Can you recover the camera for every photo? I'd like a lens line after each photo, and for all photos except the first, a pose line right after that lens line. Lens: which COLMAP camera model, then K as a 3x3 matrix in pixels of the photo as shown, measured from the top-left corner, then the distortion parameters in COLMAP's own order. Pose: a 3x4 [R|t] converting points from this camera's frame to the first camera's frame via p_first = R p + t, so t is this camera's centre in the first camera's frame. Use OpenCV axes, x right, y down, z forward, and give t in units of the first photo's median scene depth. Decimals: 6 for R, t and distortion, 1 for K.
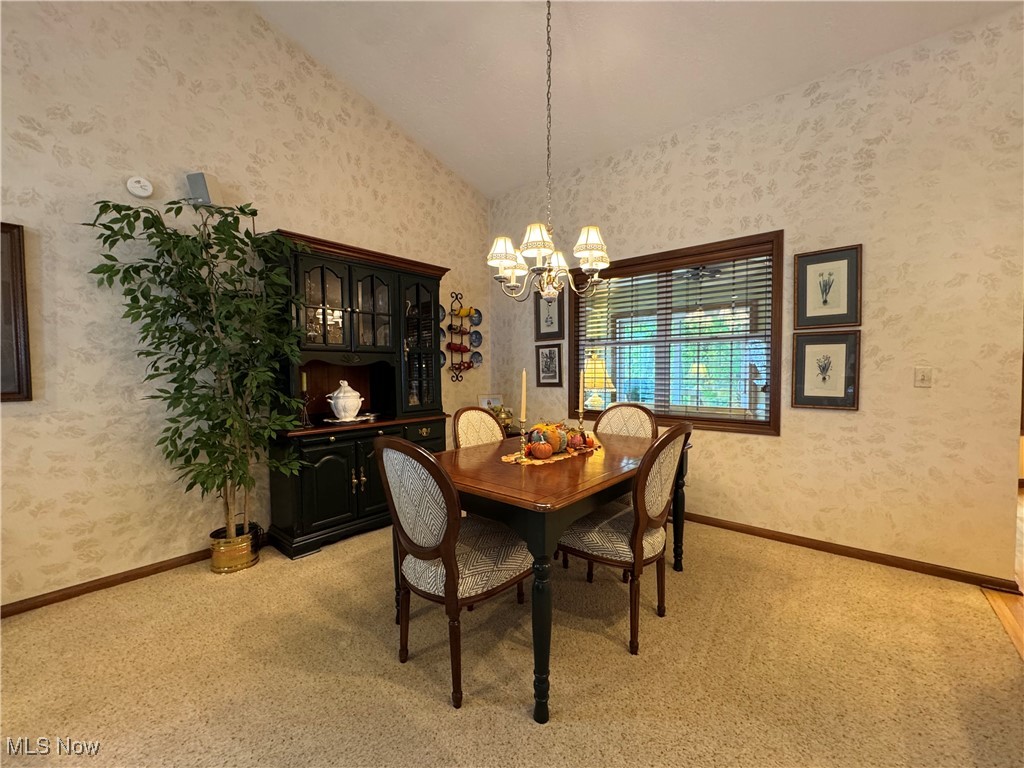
lens RADIAL K [[408.3, 0, 514.0], [0, 408.3, 384.0], [0, 0, 1]] dist [-0.005035, 0.000423]
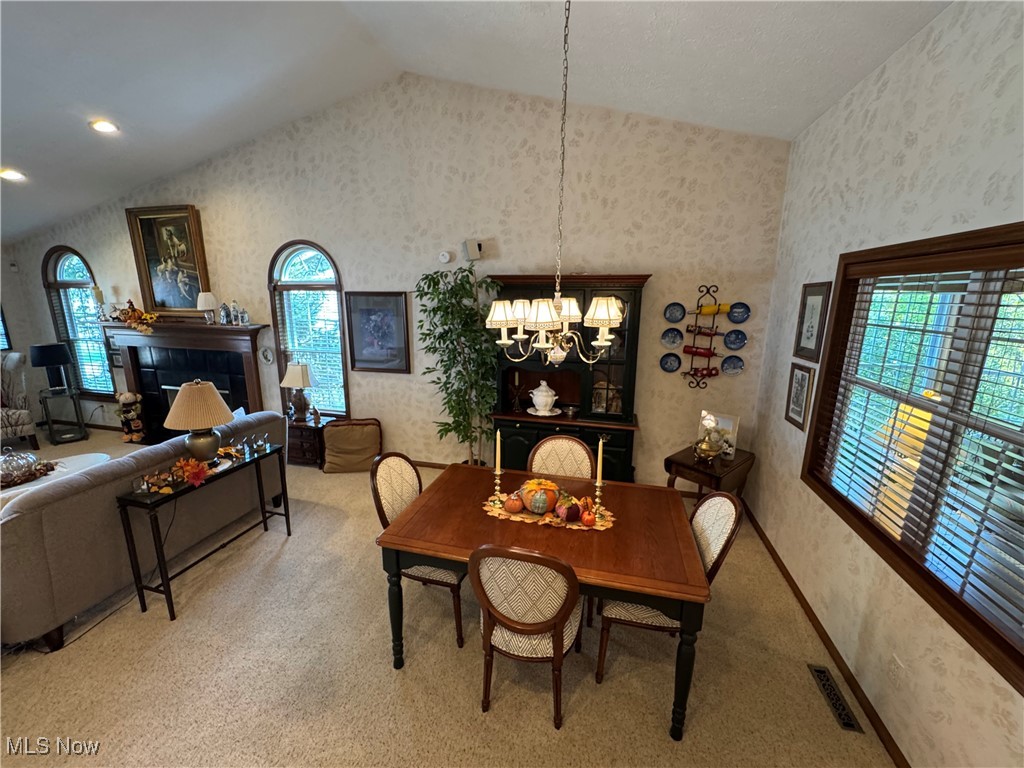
lens RADIAL K [[408.3, 0, 509.2], [0, 408.3, 386.0], [0, 0, 1]] dist [-0.005035, 0.000423]
pose [[0.439572, 0.204547, -0.874607, 0.757287], [-0.043728, 0.977443, 0.206621, -0.294709], [0.897142, -0.052580, 0.438601, 0.420602]]
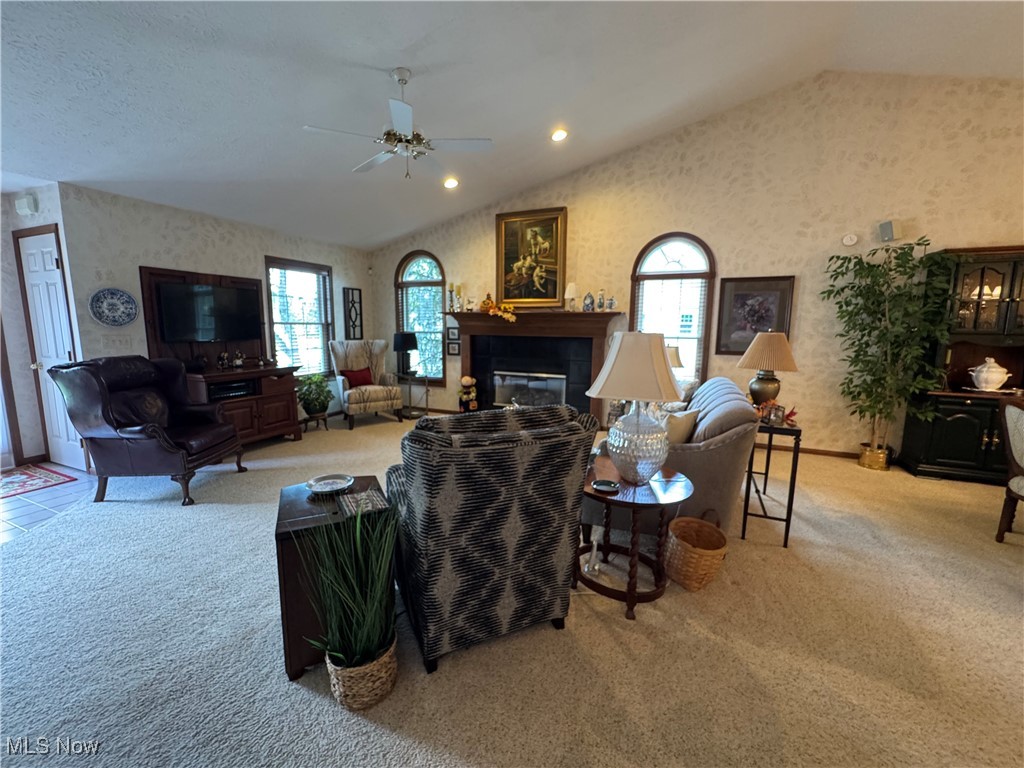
lens RADIAL K [[408.3, 0, 518.2], [0, 408.3, 383.1], [0, 0, 1]] dist [-0.005035, 0.000423]
pose [[0.290405, 0.141560, -0.946375, 0.387140], [-0.046406, 0.989917, 0.133833, -0.035851], [0.955778, 0.005052, 0.294047, -0.821759]]
